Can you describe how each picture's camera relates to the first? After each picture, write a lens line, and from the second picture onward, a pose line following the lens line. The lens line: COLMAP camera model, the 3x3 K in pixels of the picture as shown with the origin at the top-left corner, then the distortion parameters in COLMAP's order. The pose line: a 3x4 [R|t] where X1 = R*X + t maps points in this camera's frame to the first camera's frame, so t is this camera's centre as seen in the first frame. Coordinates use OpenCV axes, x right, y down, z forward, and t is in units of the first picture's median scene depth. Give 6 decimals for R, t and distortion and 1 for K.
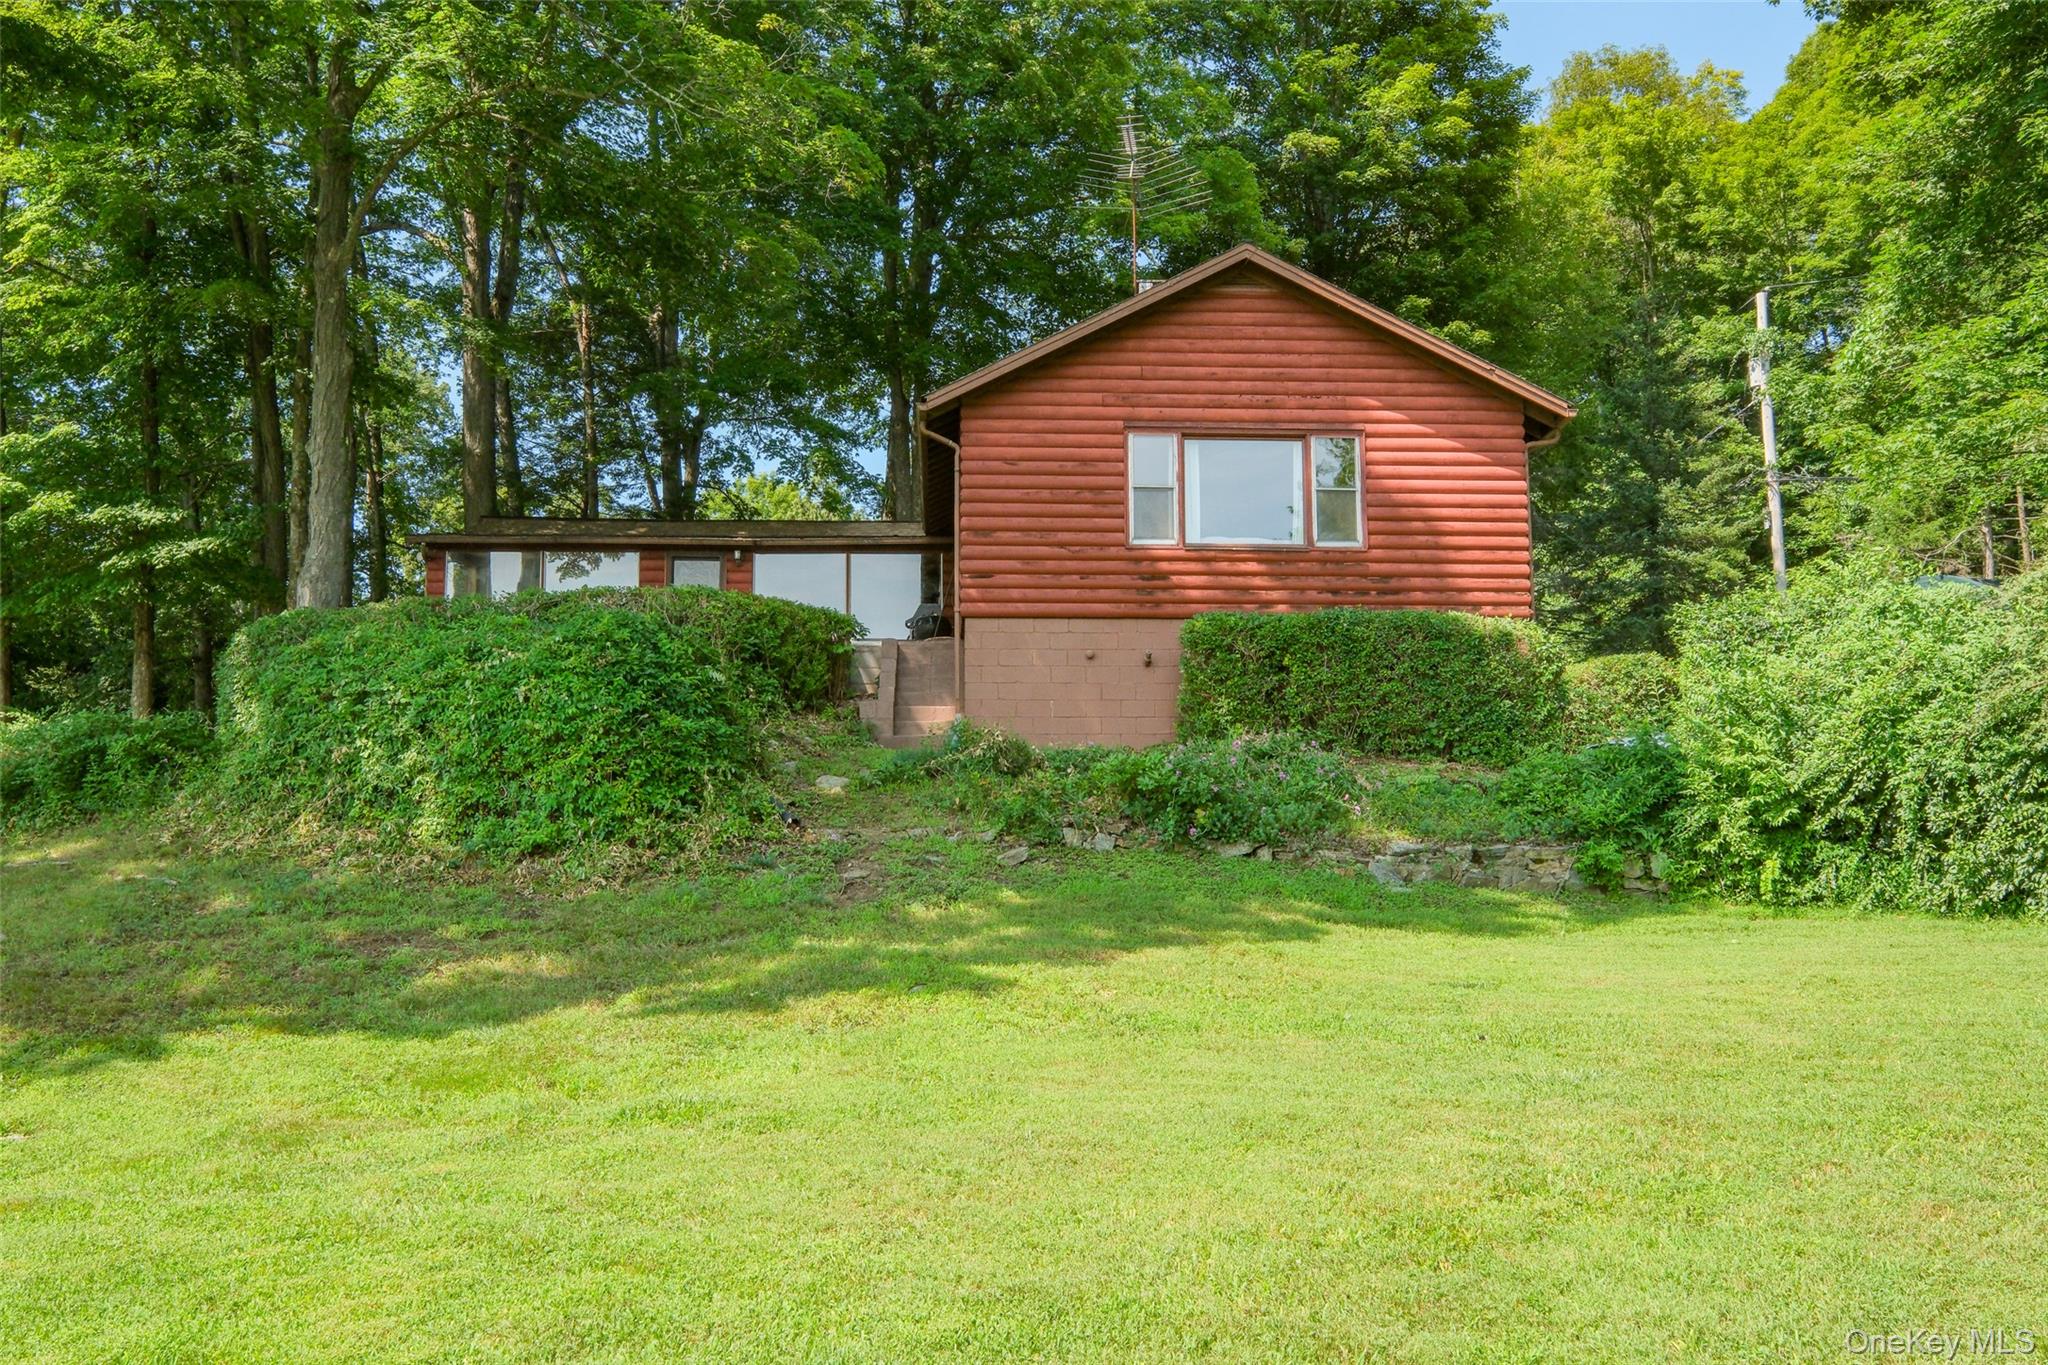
lens RADIAL K [[1839.9, 0, 1024.0], [0, 1839.9, 682.5], [0, 0, 1]] dist [0.002061, 0.001820]
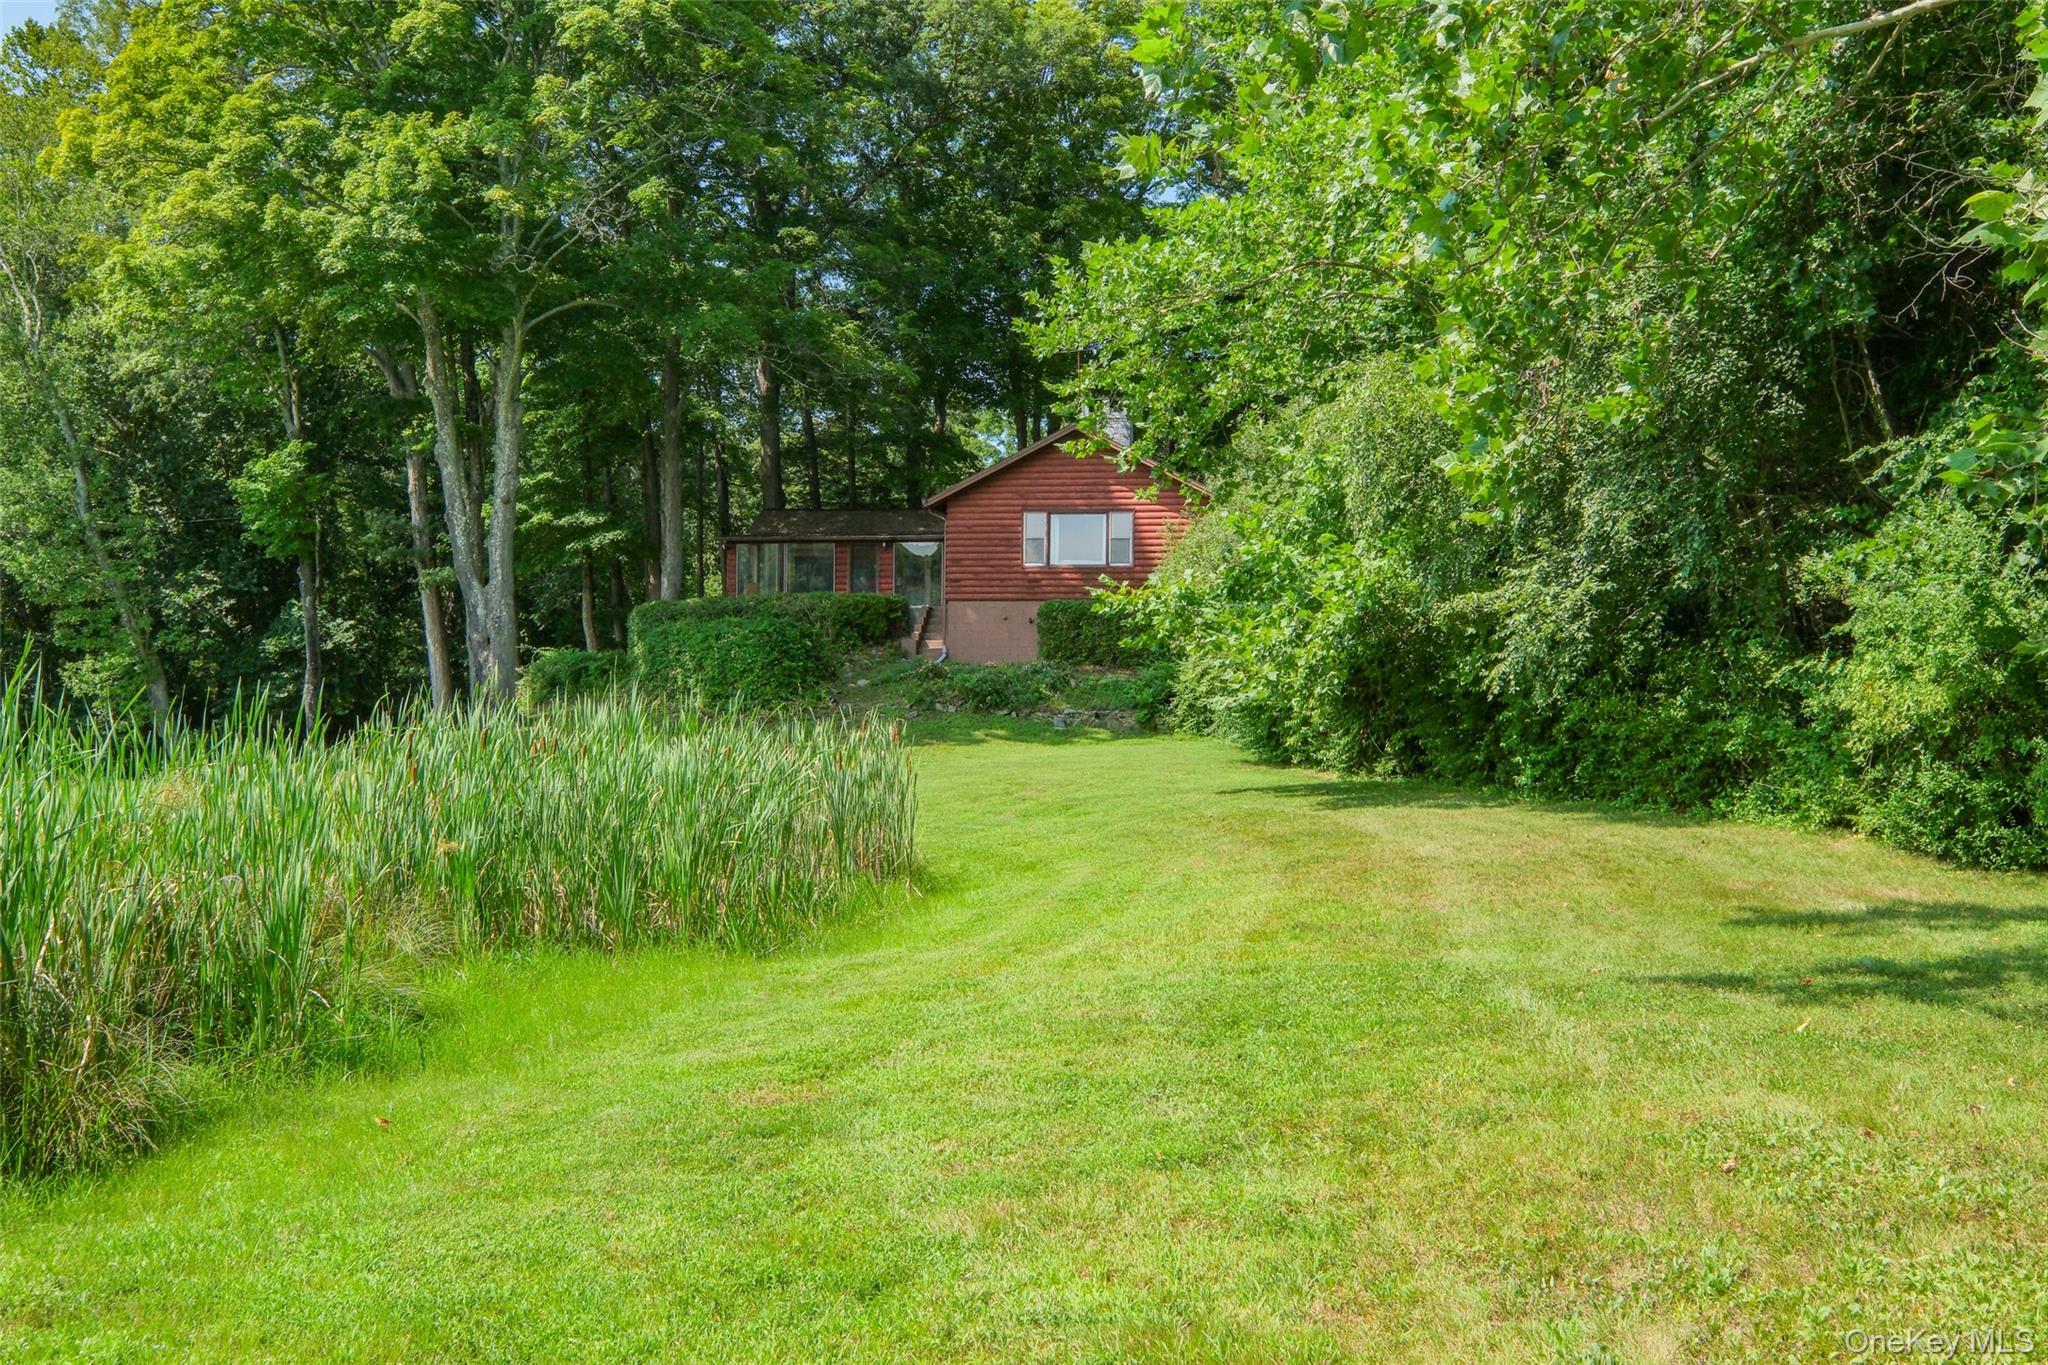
lens RADIAL K [[2109.5, 0, 1062.2], [0, 2109.5, 680.6], [0, 0, 1]] dist [0.014618, -0.030288]
pose [[0.978857, 0.005934, -0.204461, 0.603516], [0.014206, 0.995193, 0.096893, -0.178981], [0.204054, -0.097749, 0.974067, -1.395483]]
